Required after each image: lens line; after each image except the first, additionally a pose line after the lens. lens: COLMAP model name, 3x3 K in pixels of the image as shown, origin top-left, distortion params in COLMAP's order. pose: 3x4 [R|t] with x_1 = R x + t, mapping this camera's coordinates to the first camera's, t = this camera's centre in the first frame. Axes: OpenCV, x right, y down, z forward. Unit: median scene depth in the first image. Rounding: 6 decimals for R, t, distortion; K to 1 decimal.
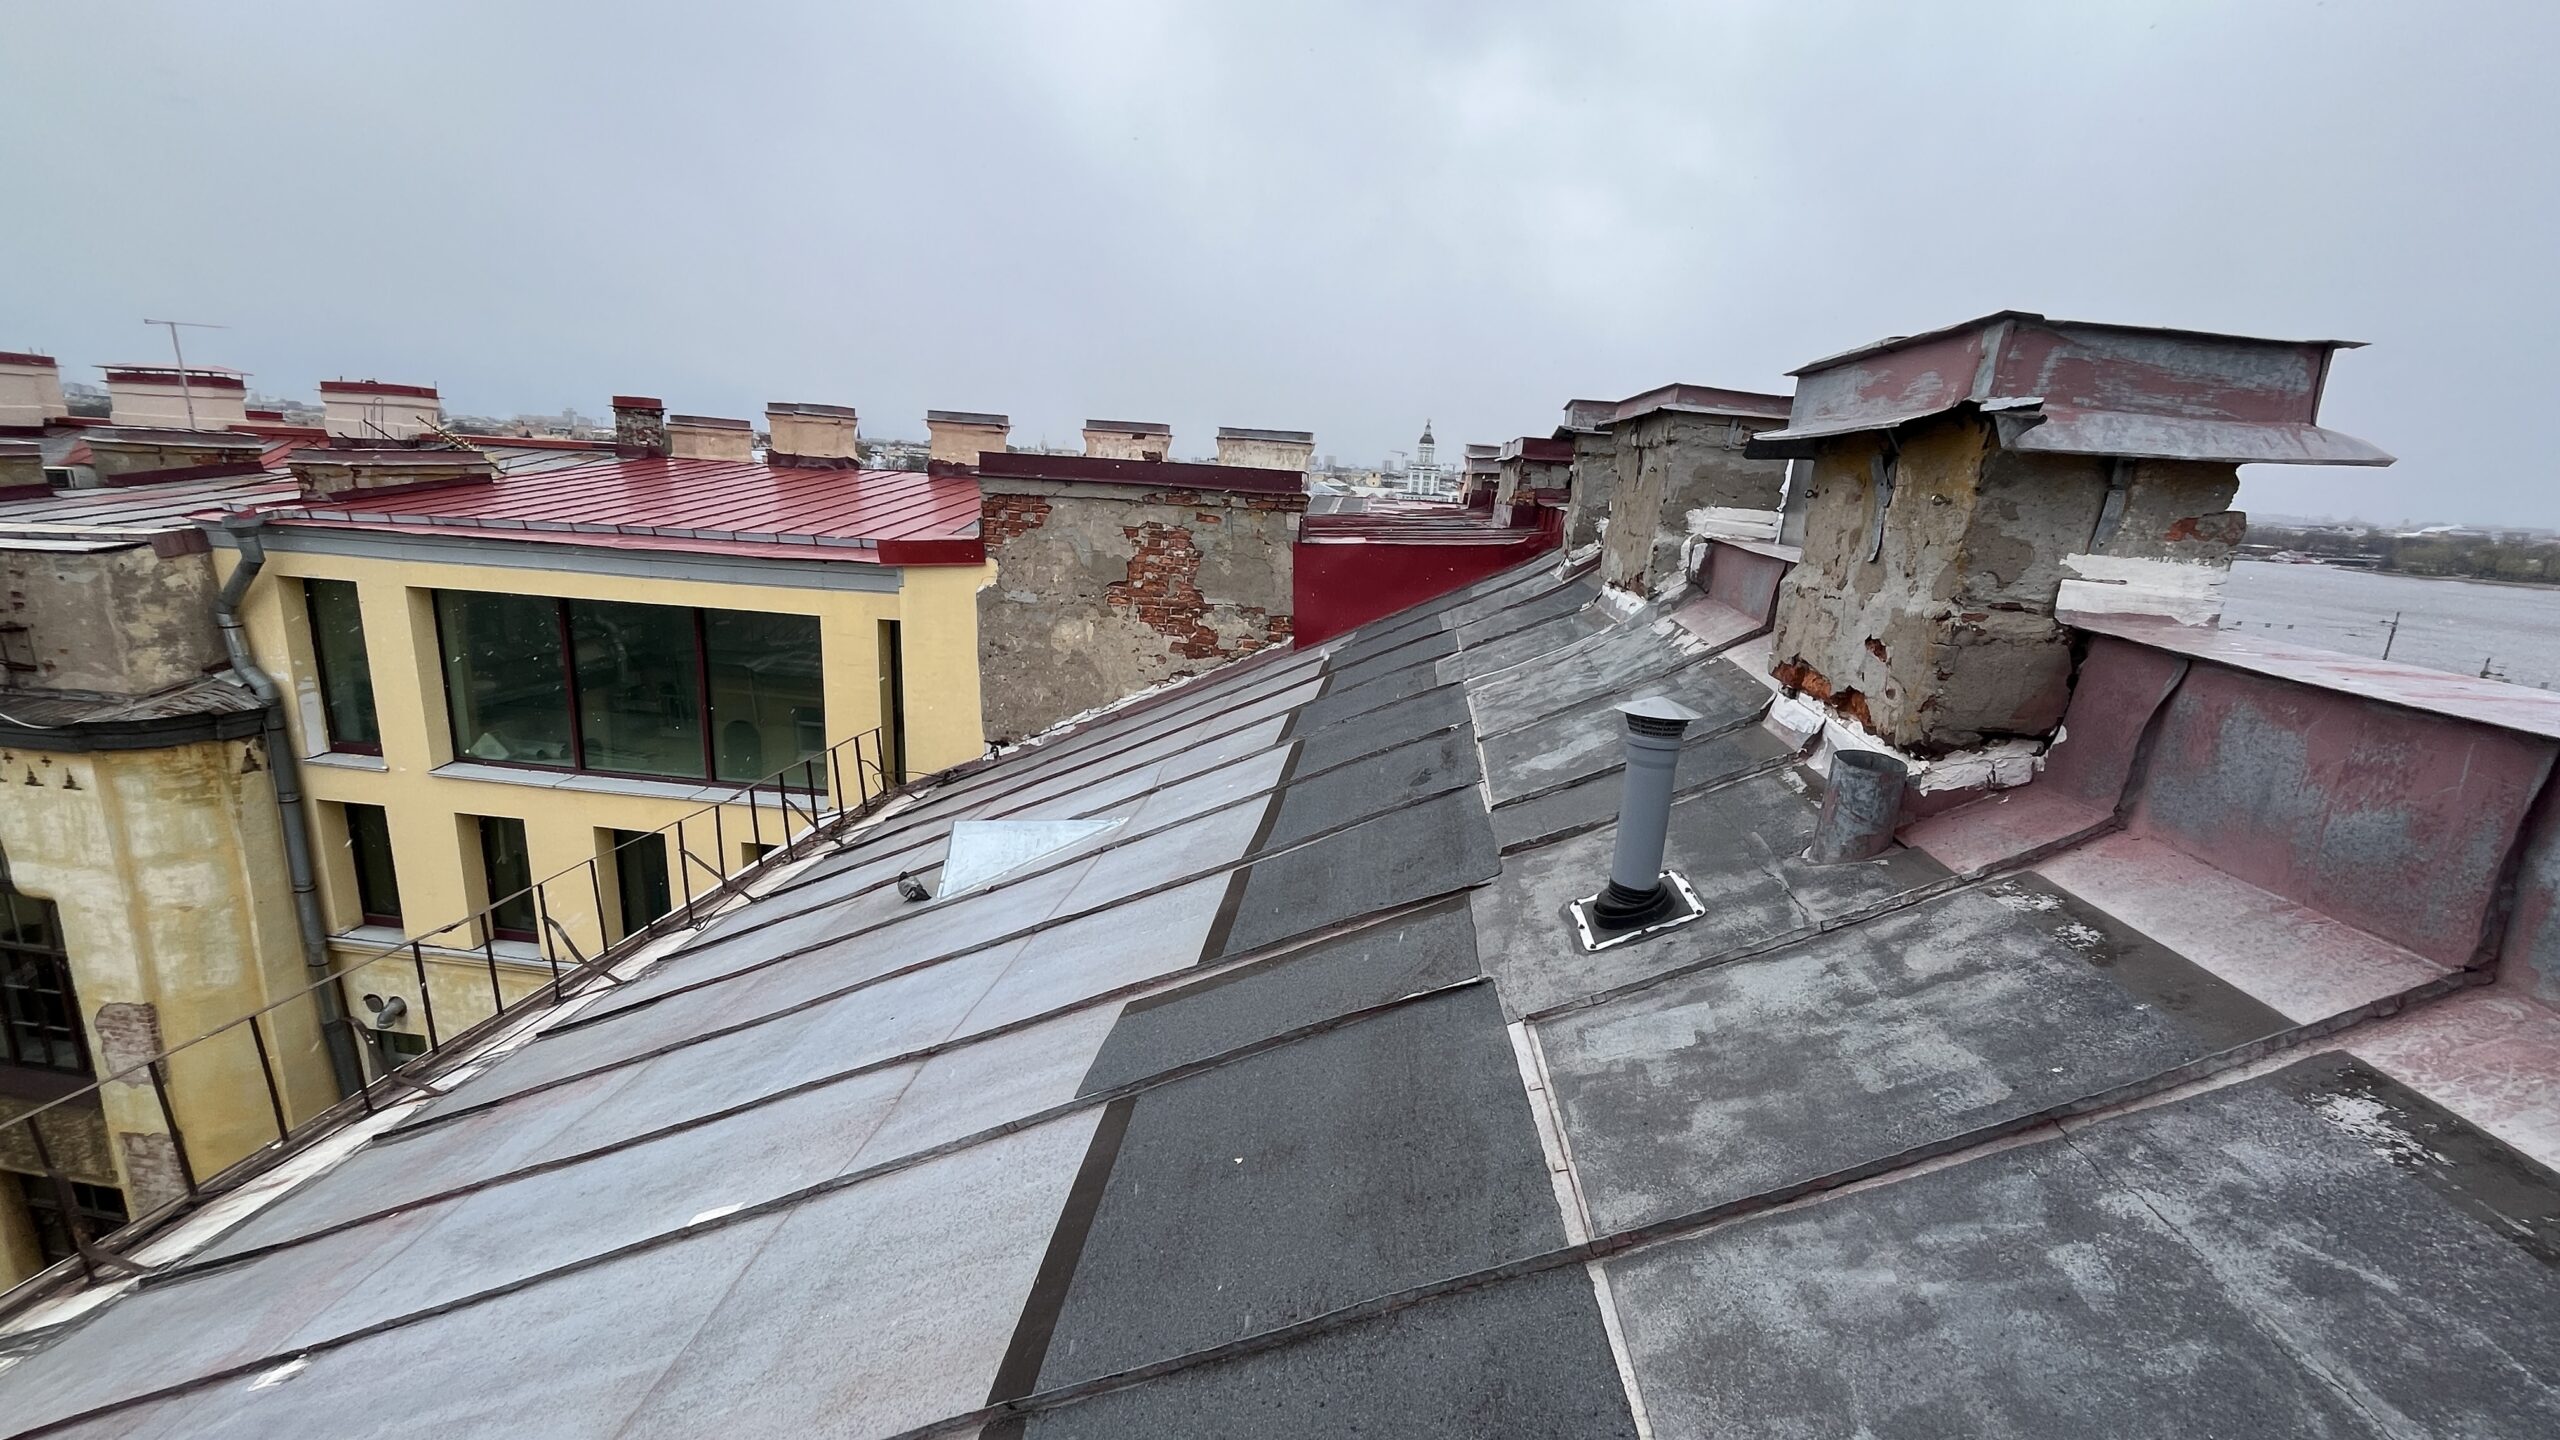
lens RADIAL K [[1030.5, 0, 1284.0], [0, 1030.5, 721.1], [0, 0, 1]] dist [-0.001957, -0.001050]
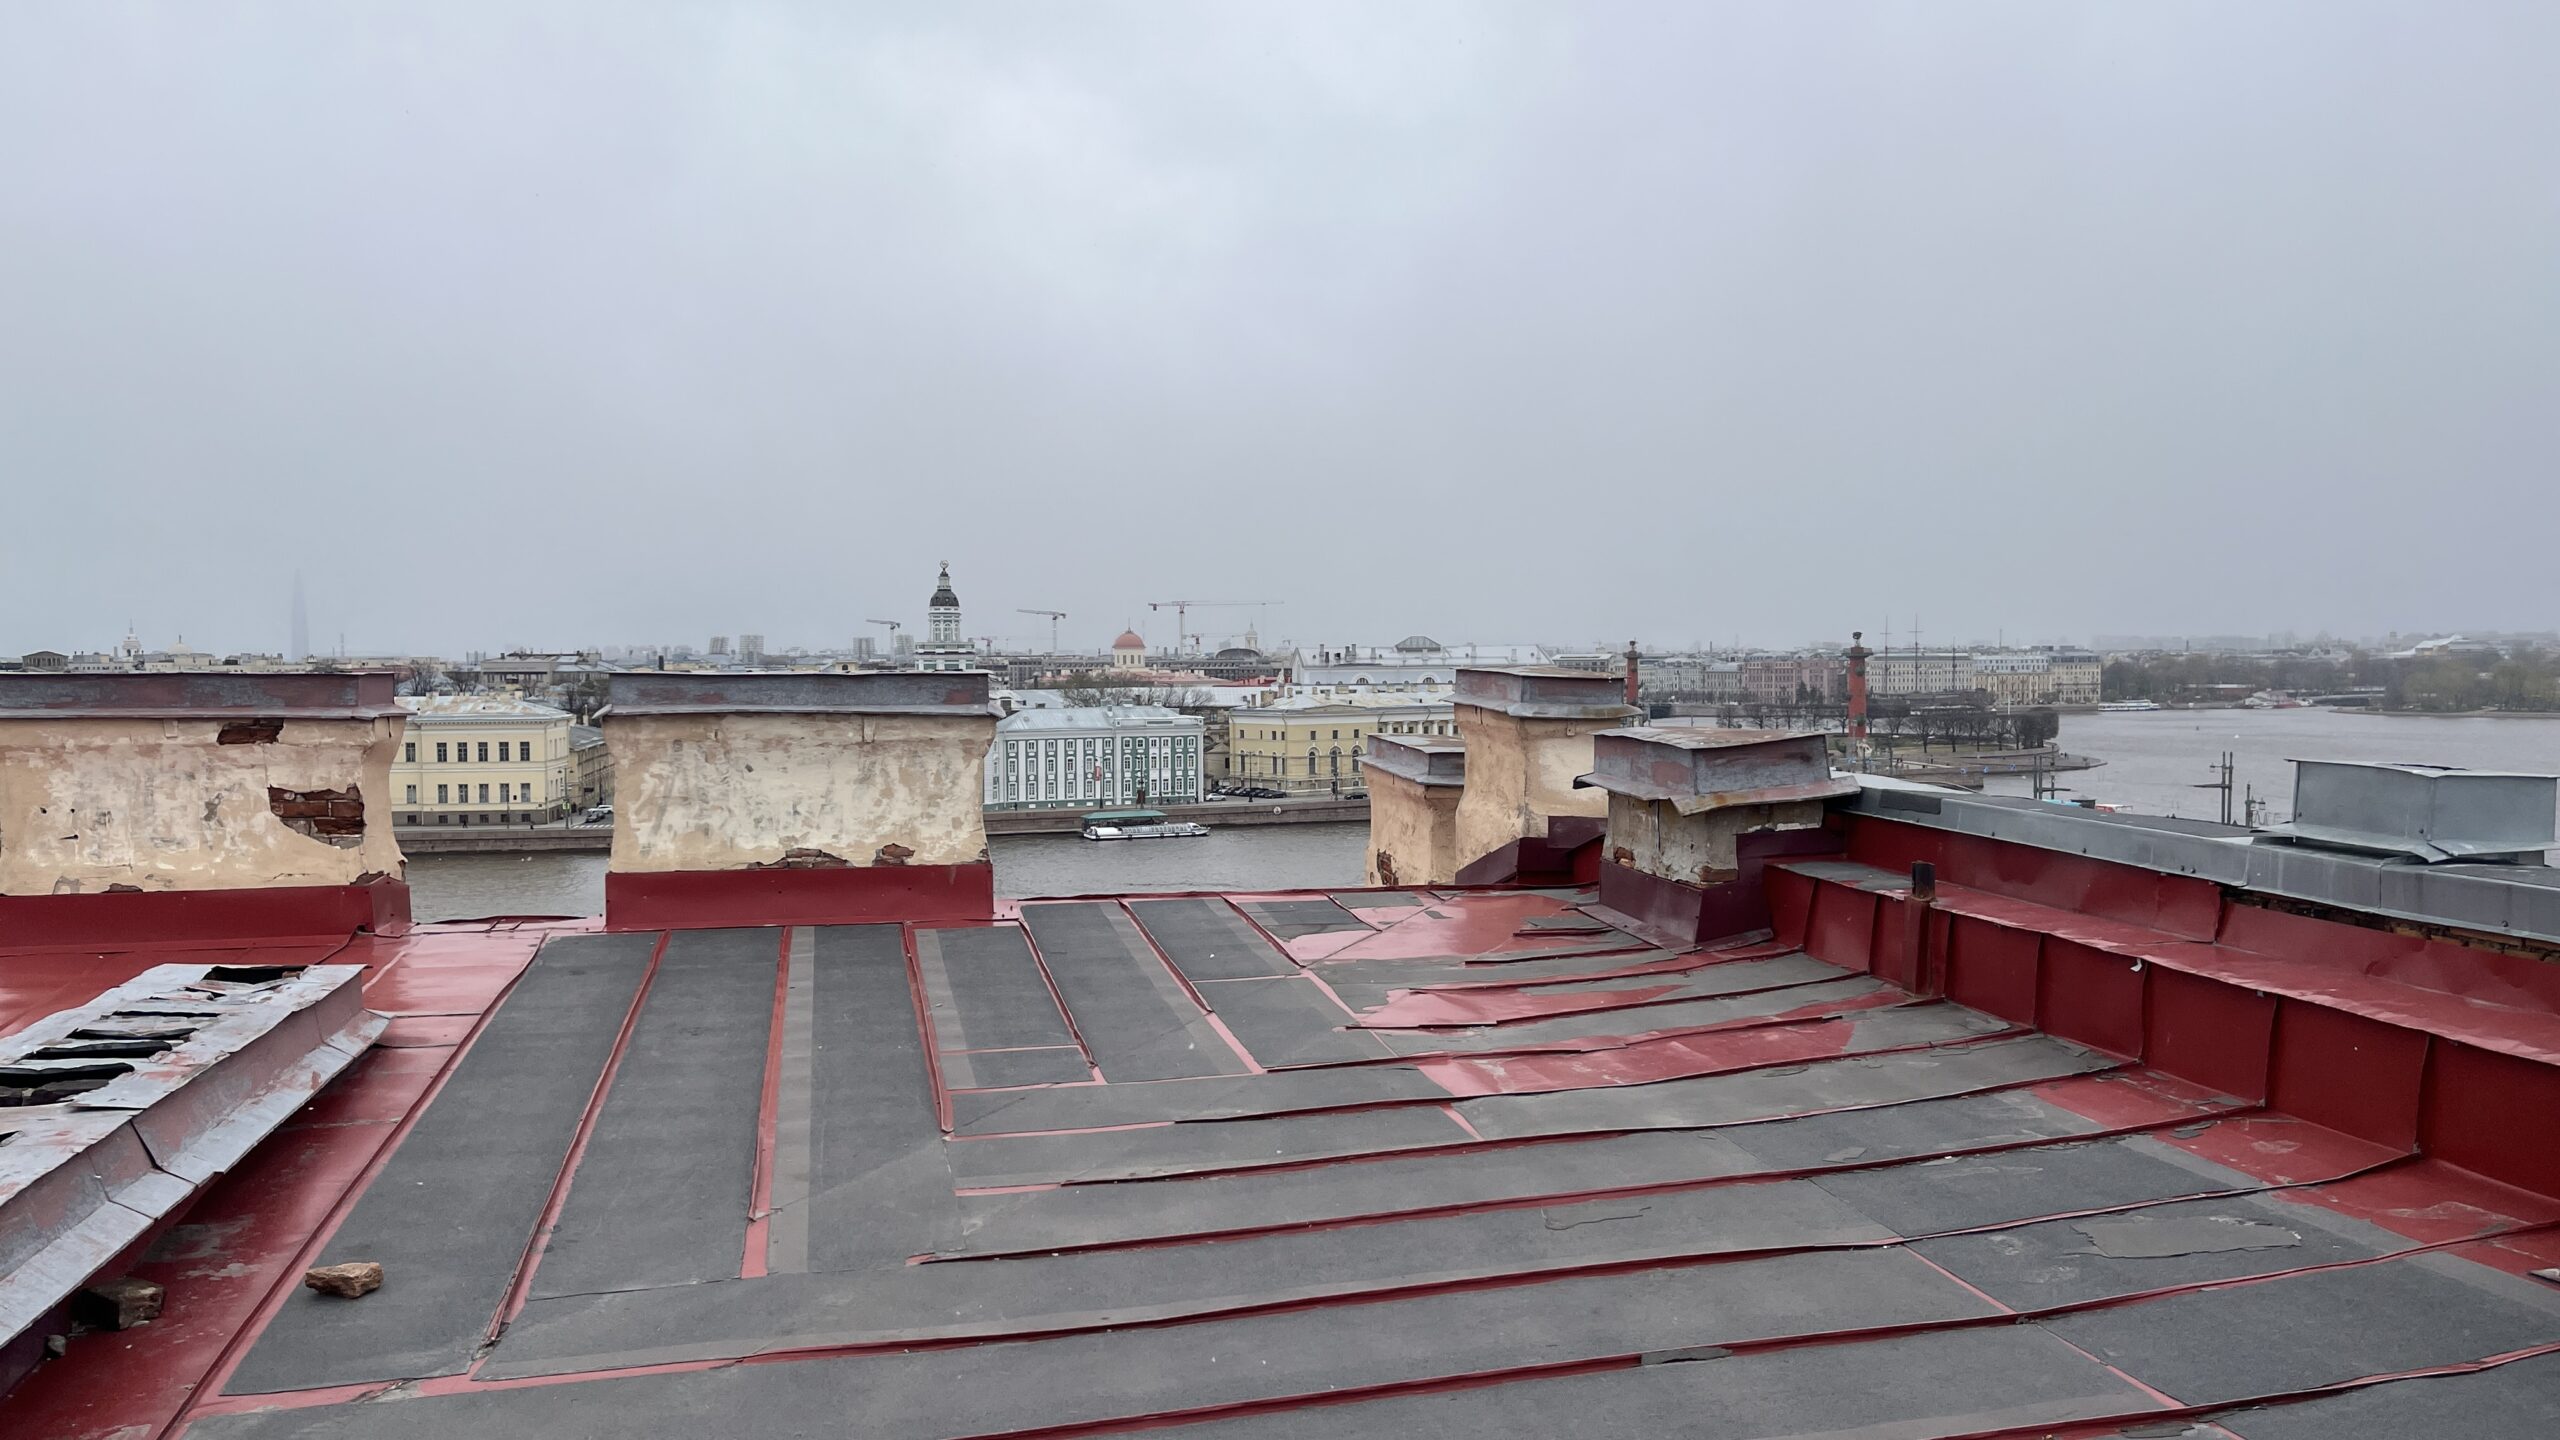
lens RADIAL K [[1925.4, 0, 1257.9], [0, 1925.4, 734.3], [0, 0, 1]] dist [0.069259, -0.088262]
pose [[0.953564, -0.072555, 0.292320, -0.076993], [0.127641, 0.976435, -0.174016, -0.252970], [-0.272806, 0.203248, 0.940355, 0.777904]]
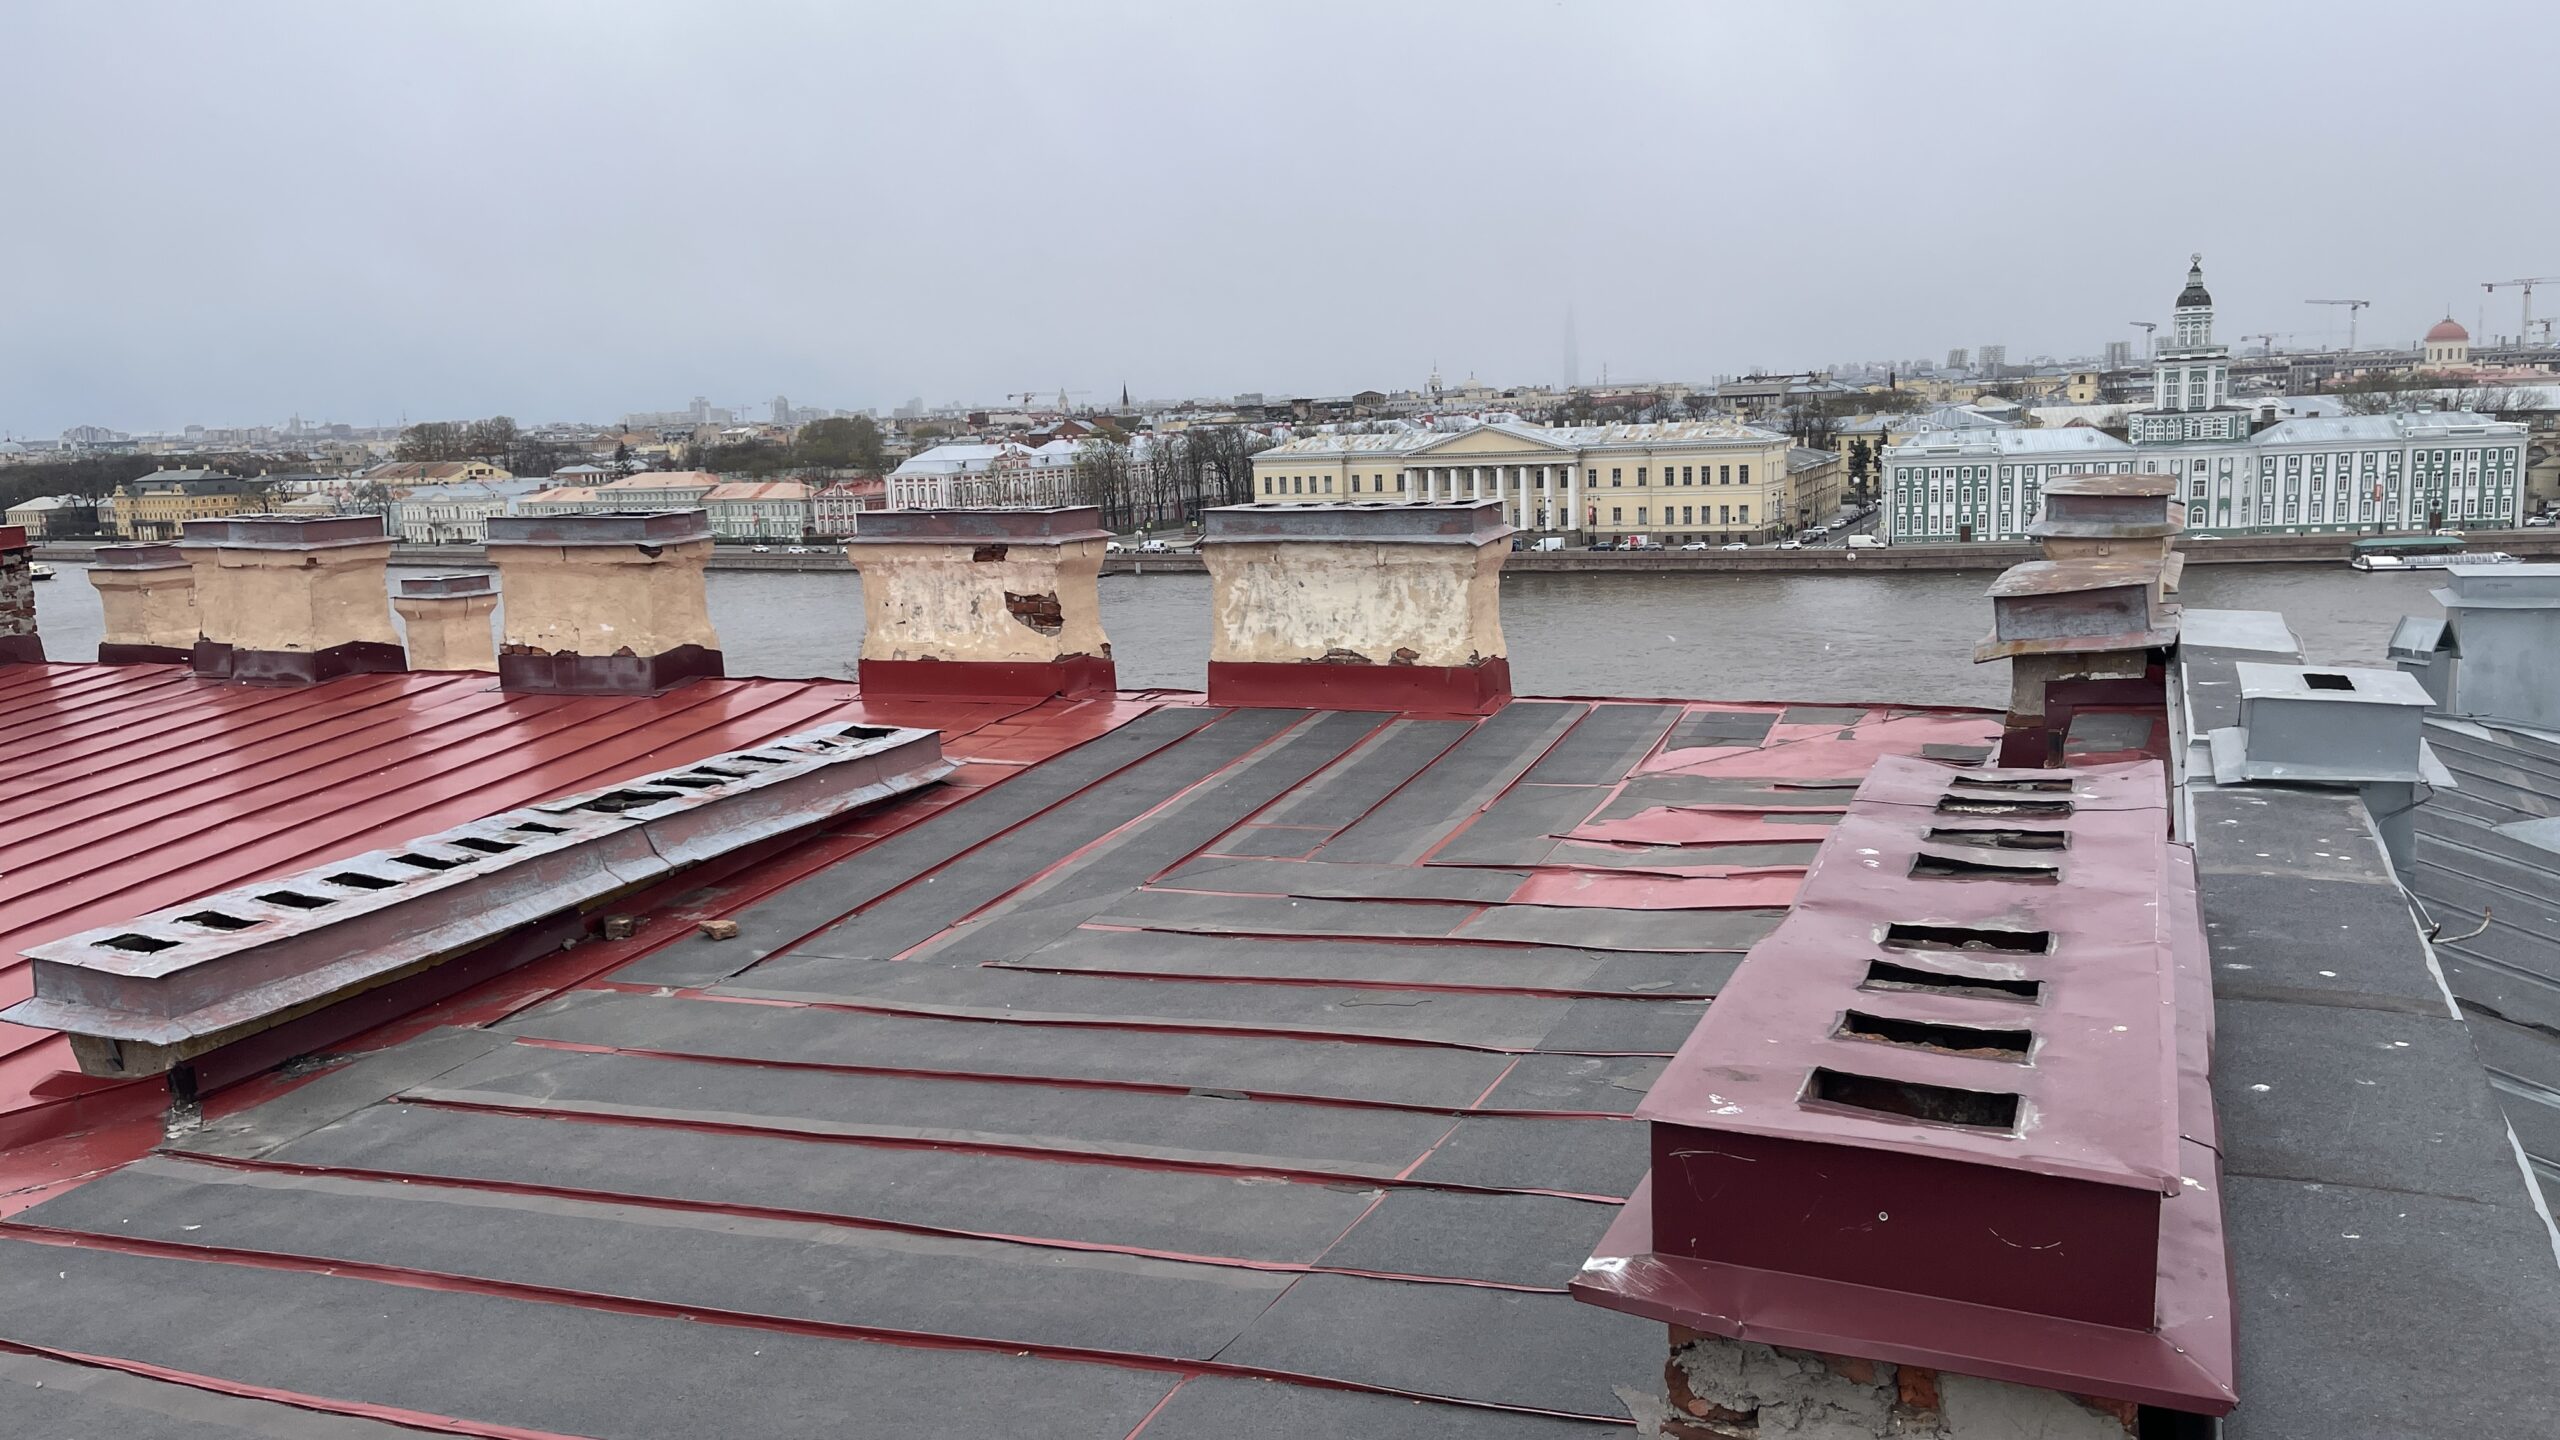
lens RADIAL K [[1925.4, 0, 1294.0], [0, 1925.4, 719.5], [0, 0, 1]] dist [0.069259, -0.088262]
pose [[0.951288, -0.045419, -0.304941, 0.214818], [0.020560, 0.996233, -0.084245, -0.249686], [0.307618, 0.073872, 0.948638, 0.652807]]
